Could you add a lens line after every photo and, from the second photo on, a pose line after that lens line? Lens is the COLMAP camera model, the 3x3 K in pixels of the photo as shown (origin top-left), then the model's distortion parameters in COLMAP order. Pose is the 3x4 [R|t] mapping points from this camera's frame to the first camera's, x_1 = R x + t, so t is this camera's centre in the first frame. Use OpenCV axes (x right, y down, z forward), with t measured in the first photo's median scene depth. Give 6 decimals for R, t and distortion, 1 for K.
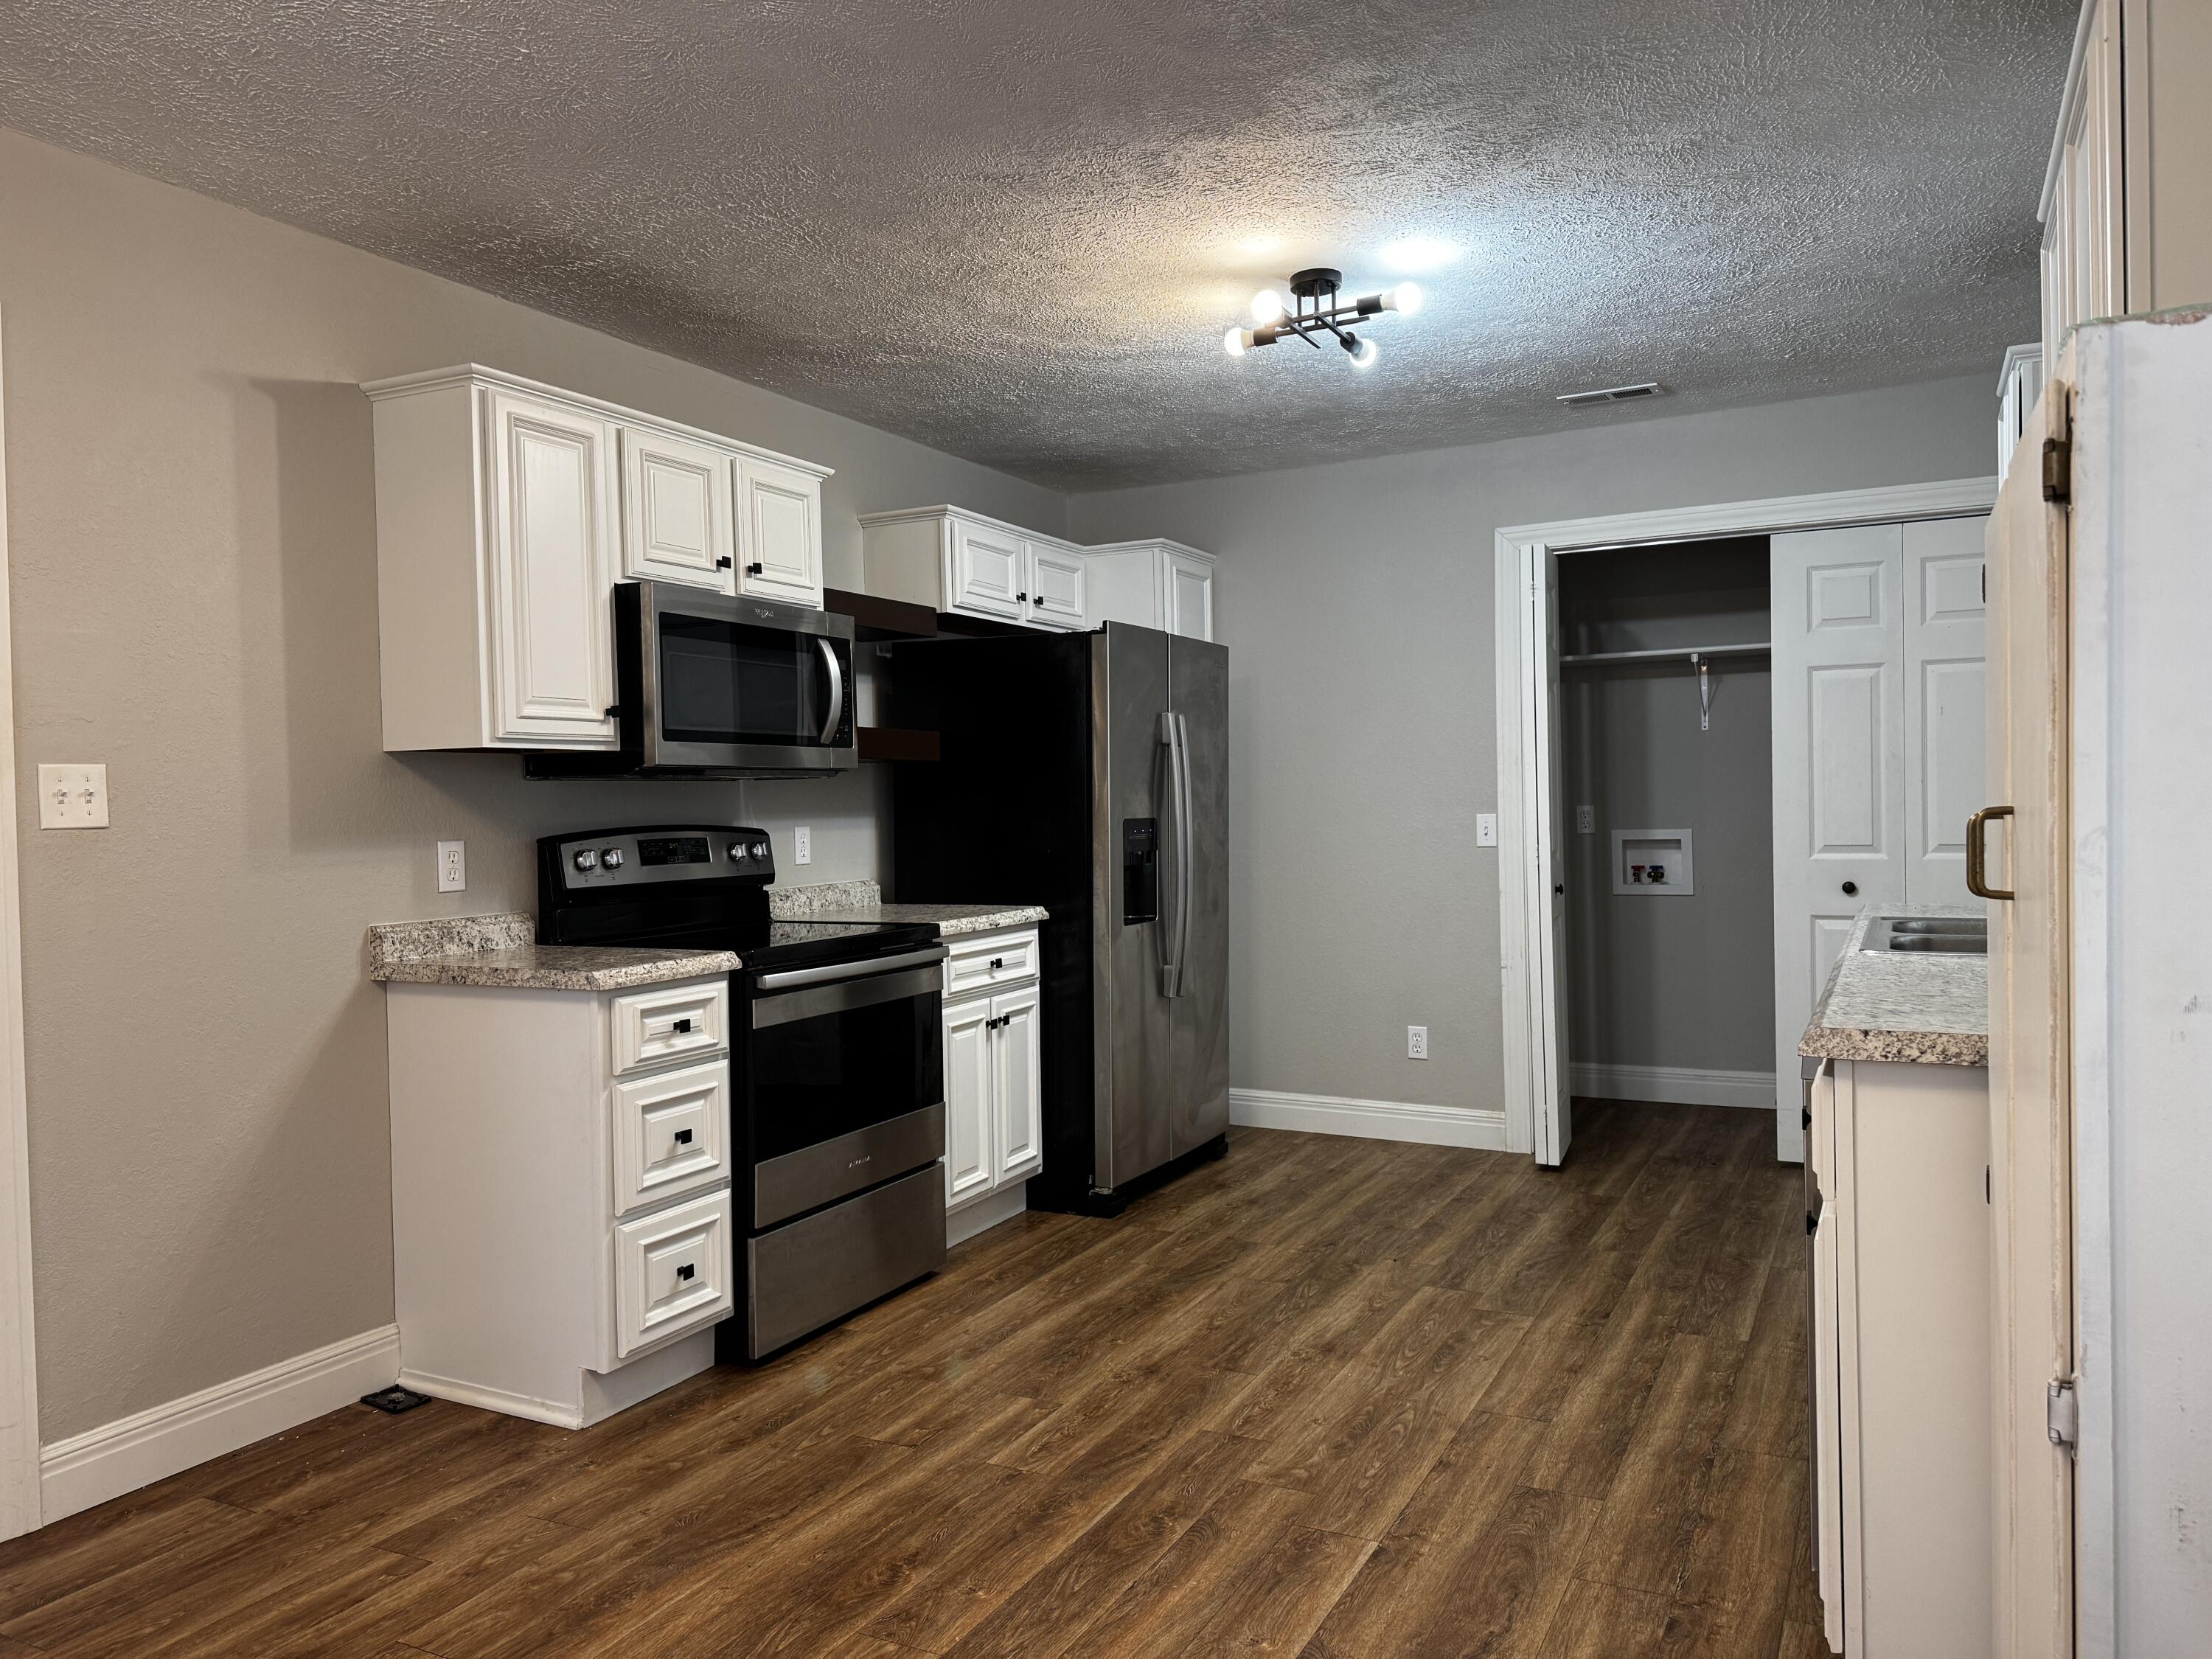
lens RADIAL K [[1565.4, 0, 1110.4], [0, 1565.4, 826.6], [0, 0, 1]] dist [0.052286, -0.056185]
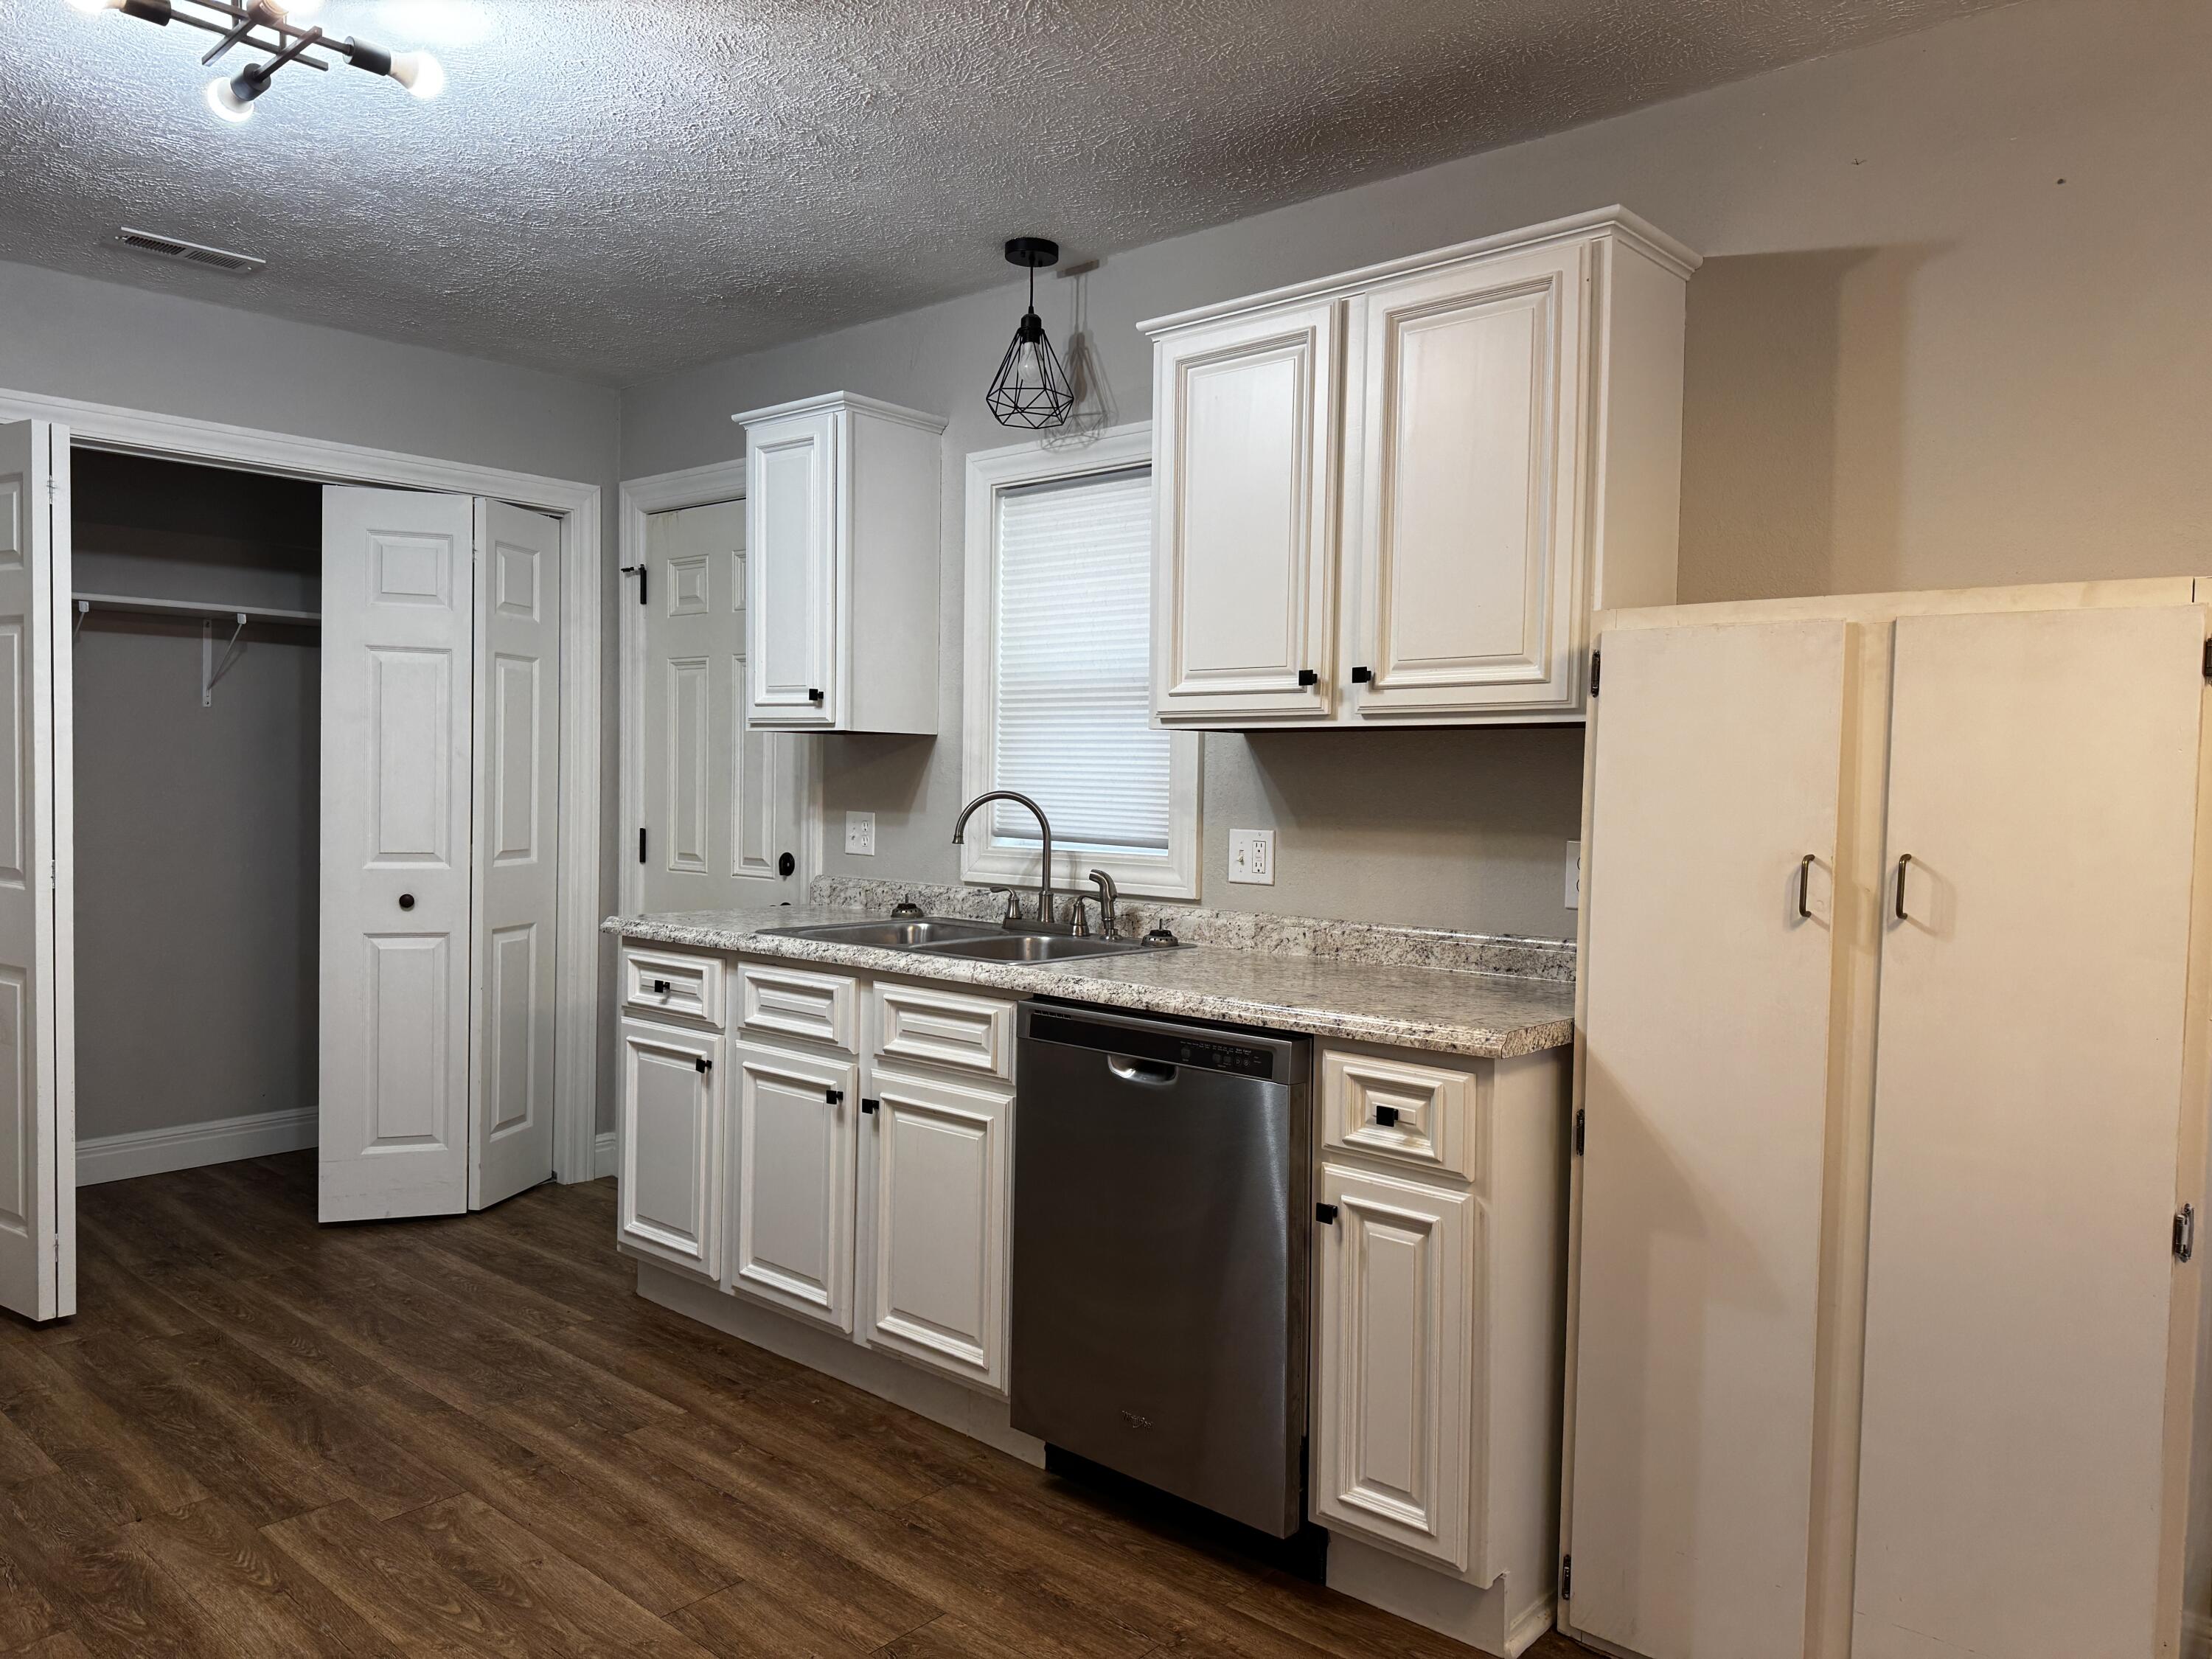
lens RADIAL K [[1572.2, 0, 1101.1], [0, 1572.2, 834.9], [0, 0, 1]] dist [0.047248, -0.052725]
pose [[0.259432, -0.012451, 0.965681, -0.401685], [-0.006639, 0.999870, 0.014675, -0.018775], [-0.965739, -0.010218, 0.259316, 0.534990]]
